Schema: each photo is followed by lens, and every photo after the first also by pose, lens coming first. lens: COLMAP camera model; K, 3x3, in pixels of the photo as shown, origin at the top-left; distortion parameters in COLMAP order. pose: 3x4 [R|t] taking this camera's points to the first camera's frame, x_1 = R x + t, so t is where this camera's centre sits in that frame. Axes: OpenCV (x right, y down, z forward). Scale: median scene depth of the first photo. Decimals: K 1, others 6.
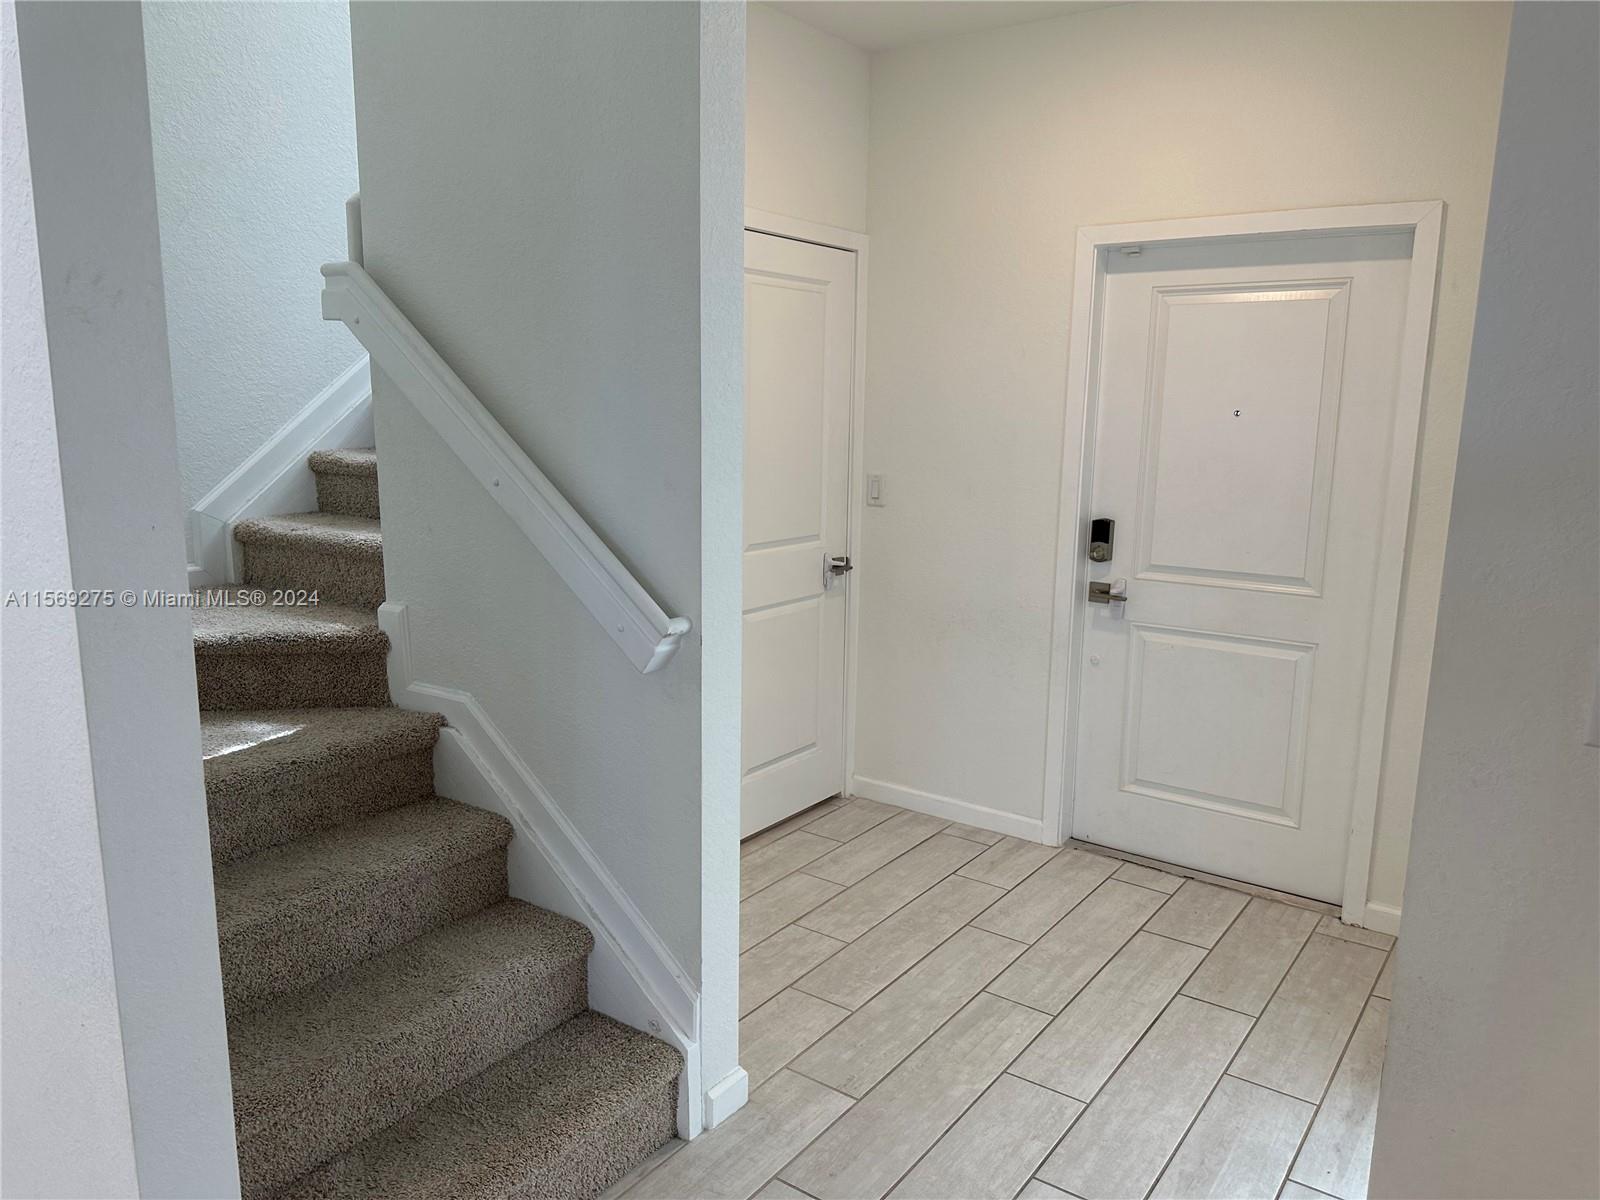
lens RADIAL K [[1129.1, 0, 820.7], [0, 1129.1, 603.8], [0, 0, 1]] dist [0.062783, -0.079521]
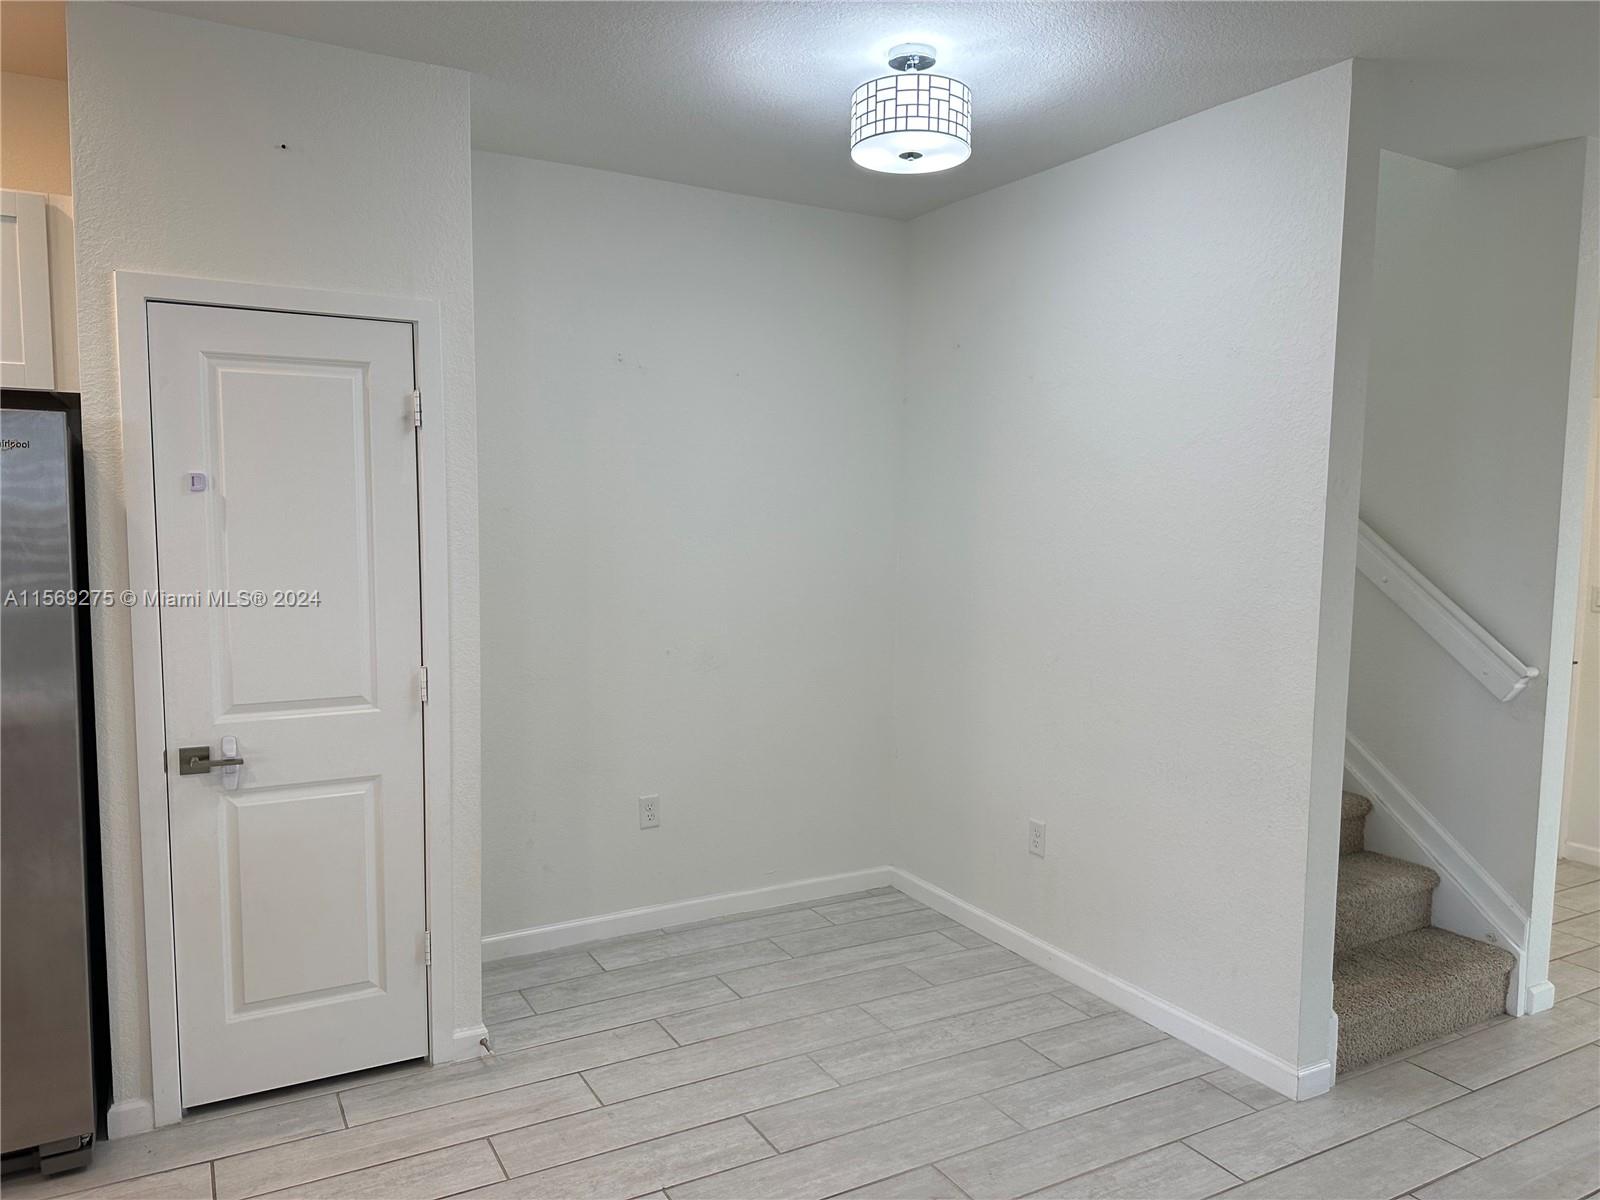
lens RADIAL K [[1129.1, 0, 795.6], [0, 1129.1, 610.3], [0, 0, 1]] dist [0.062783, -0.079521]
pose [[0.897057, 0.034022, -0.440602, -0.234187], [-0.078935, 0.993334, -0.084009, 0.100573], [0.434807, 0.110140, 0.893763, -0.593726]]
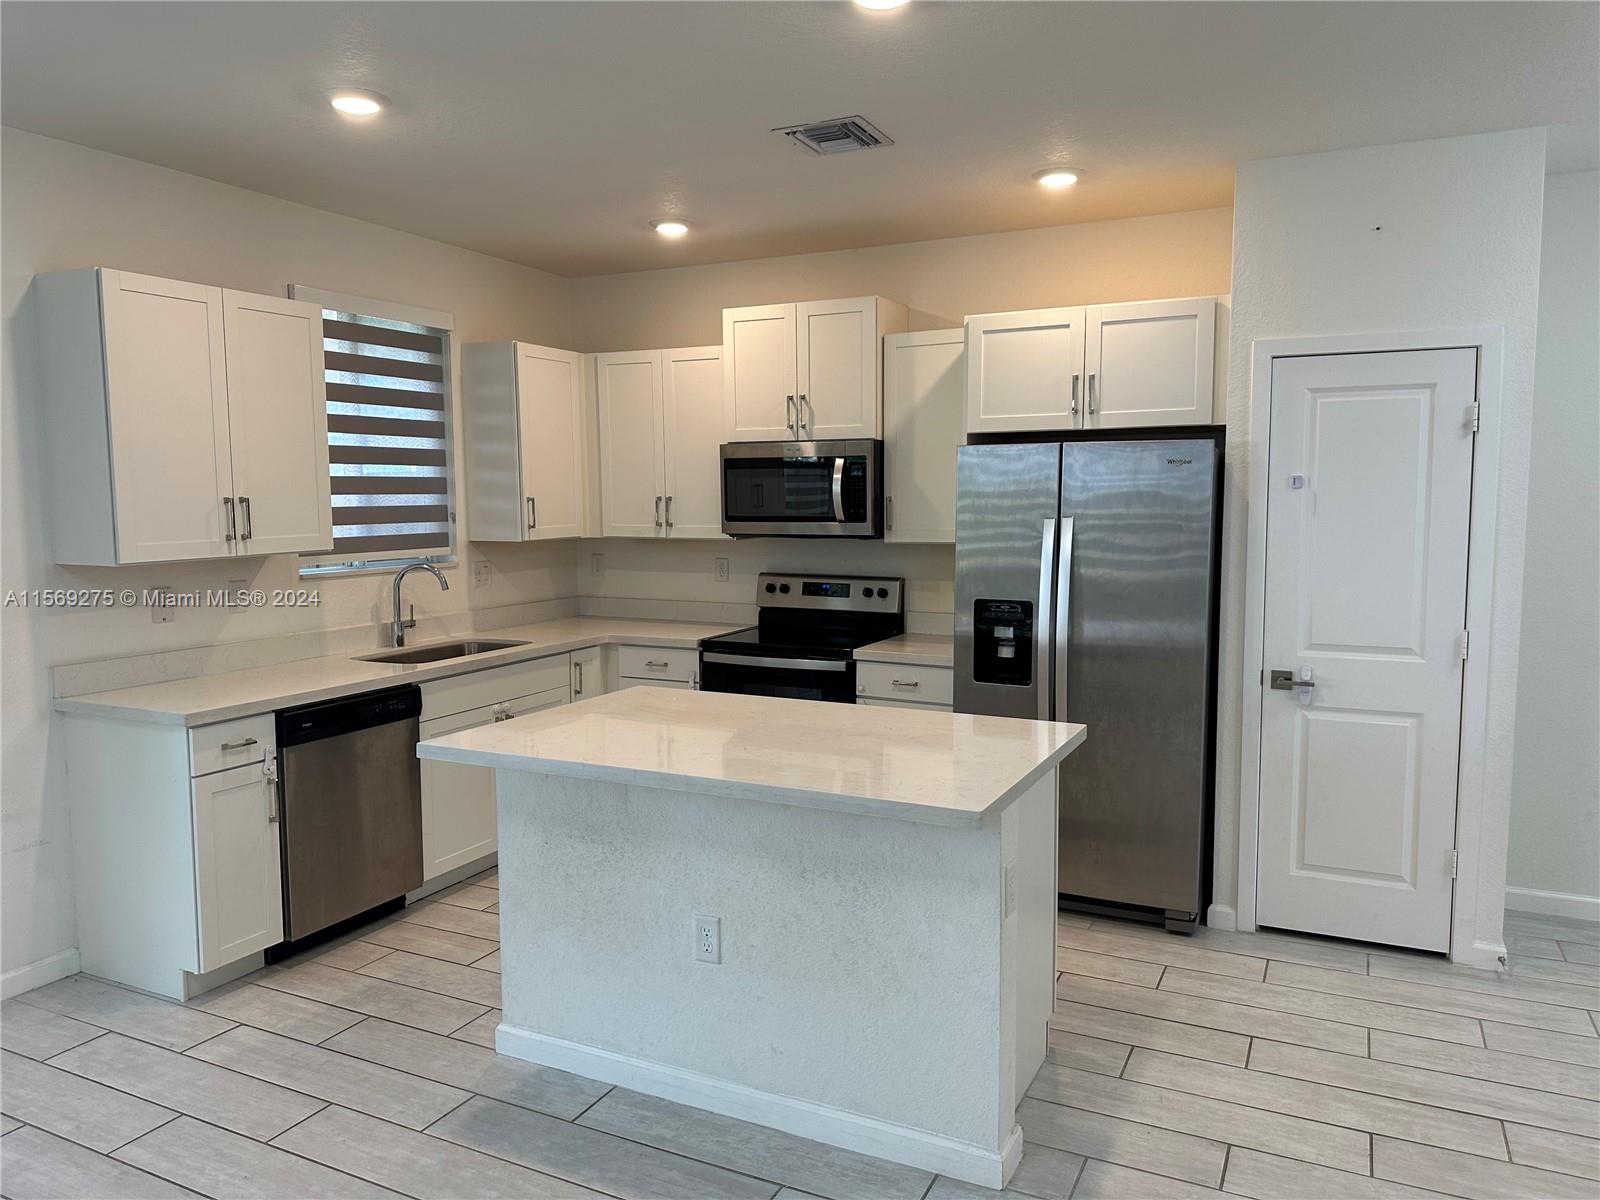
lens RADIAL K [[1129.1, 0, 807.5], [0, 1129.1, 599.6], [0, 0, 1]] dist [0.062783, -0.079521]
pose [[0.159794, 0.075321, -0.984273, 0.099574], [-0.178191, 0.982907, 0.046288, 0.127122], [0.970934, 0.167992, 0.170485, -0.722404]]
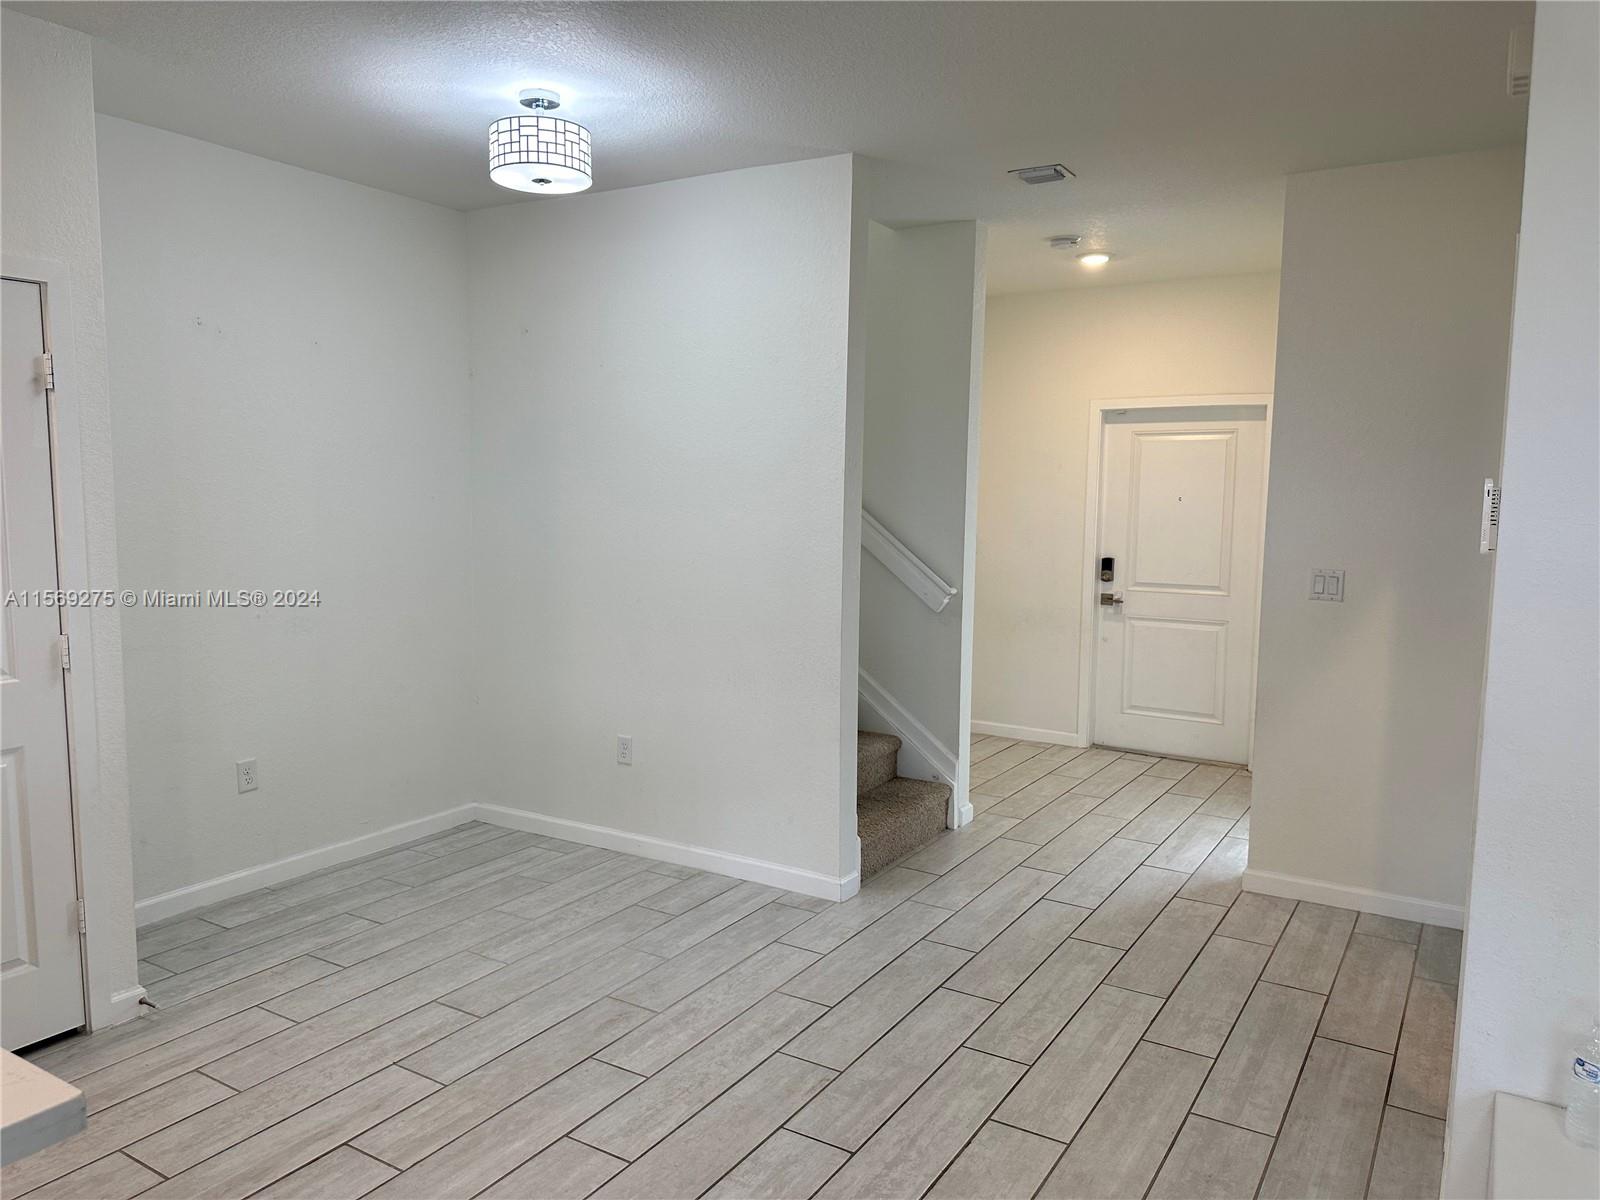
lens RADIAL K [[1129.1, 0, 795.4], [0, 1129.1, 609.1], [0, 0, 1]] dist [0.062783, -0.079521]
pose [[0.998659, -0.011336, 0.050507, -0.377932], [0.015245, 0.996860, -0.077707, 0.155083], [-0.049467, 0.078373, 0.995696, -0.848334]]
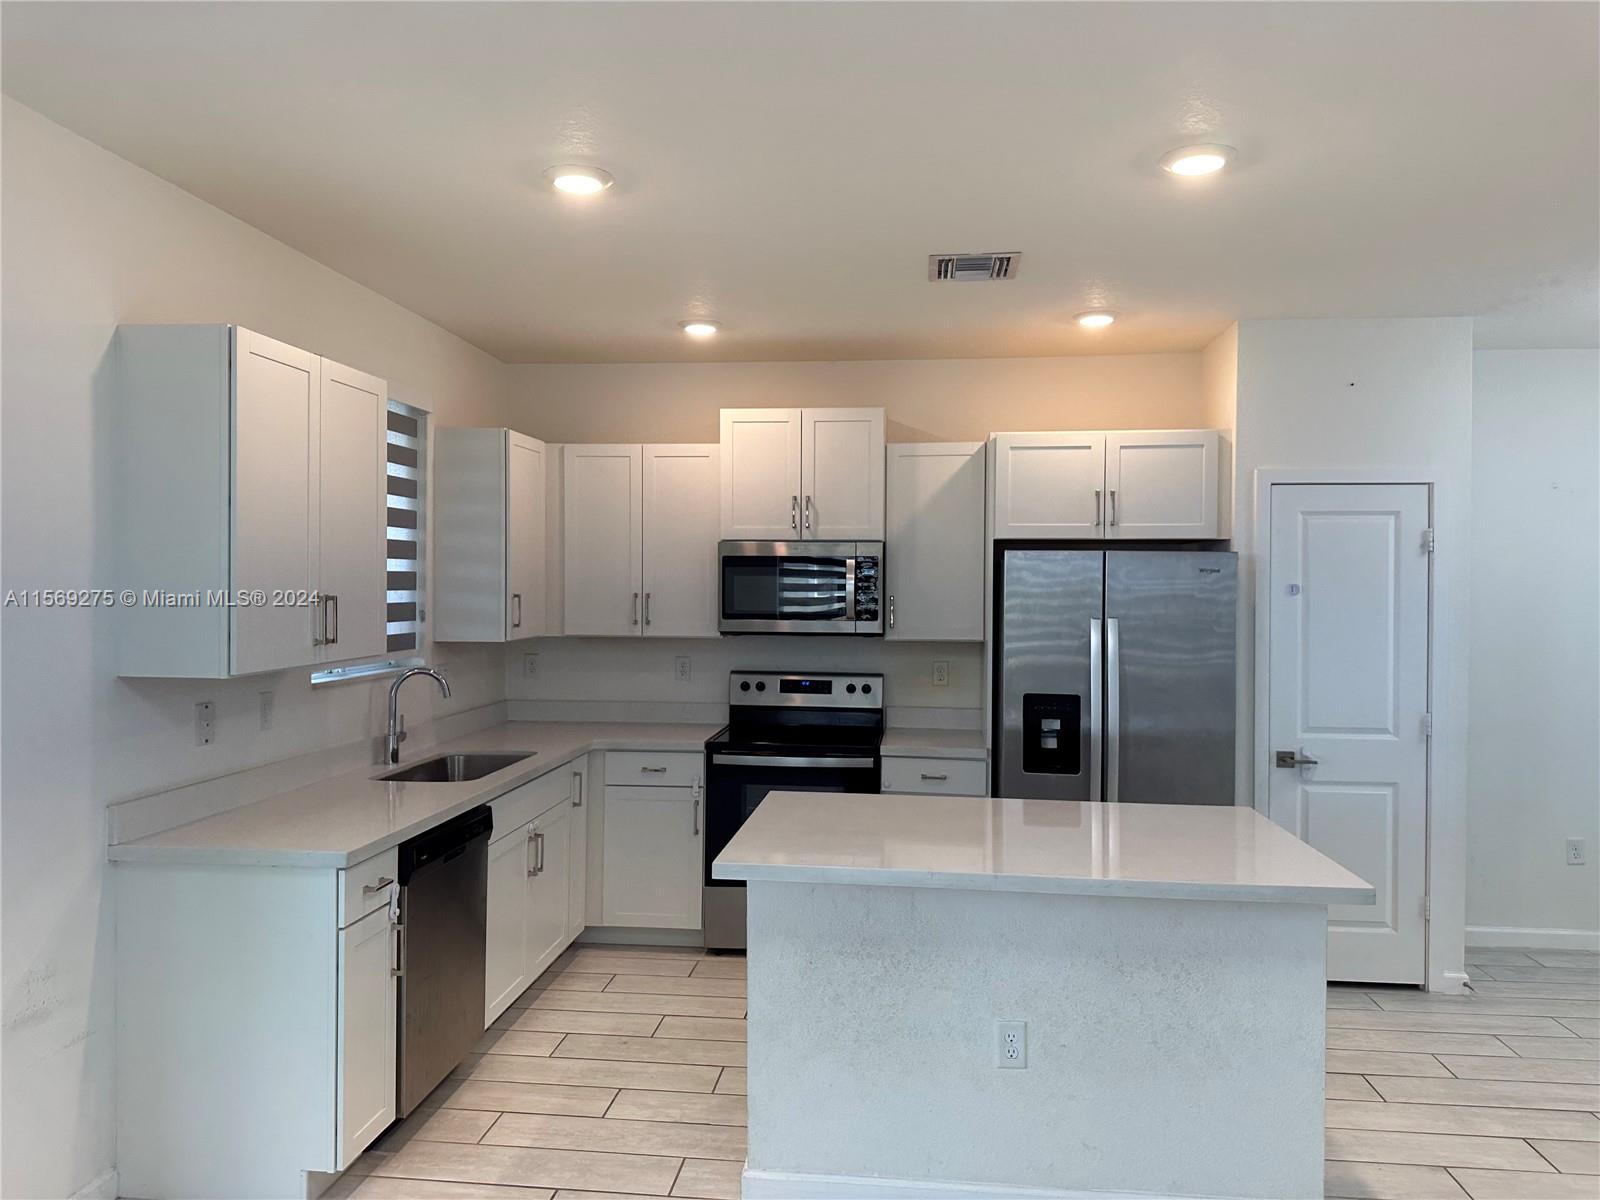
lens RADIAL K [[1129.1, 0, 812.3], [0, 1129.1, 594.2], [0, 0, 1]] dist [0.062783, -0.079521]
pose [[0.487878, -0.005673, -0.872894, -0.068723], [-0.162623, 0.981882, -0.097275, 0.212063], [0.857630, 0.189411, 0.478116, -1.238490]]
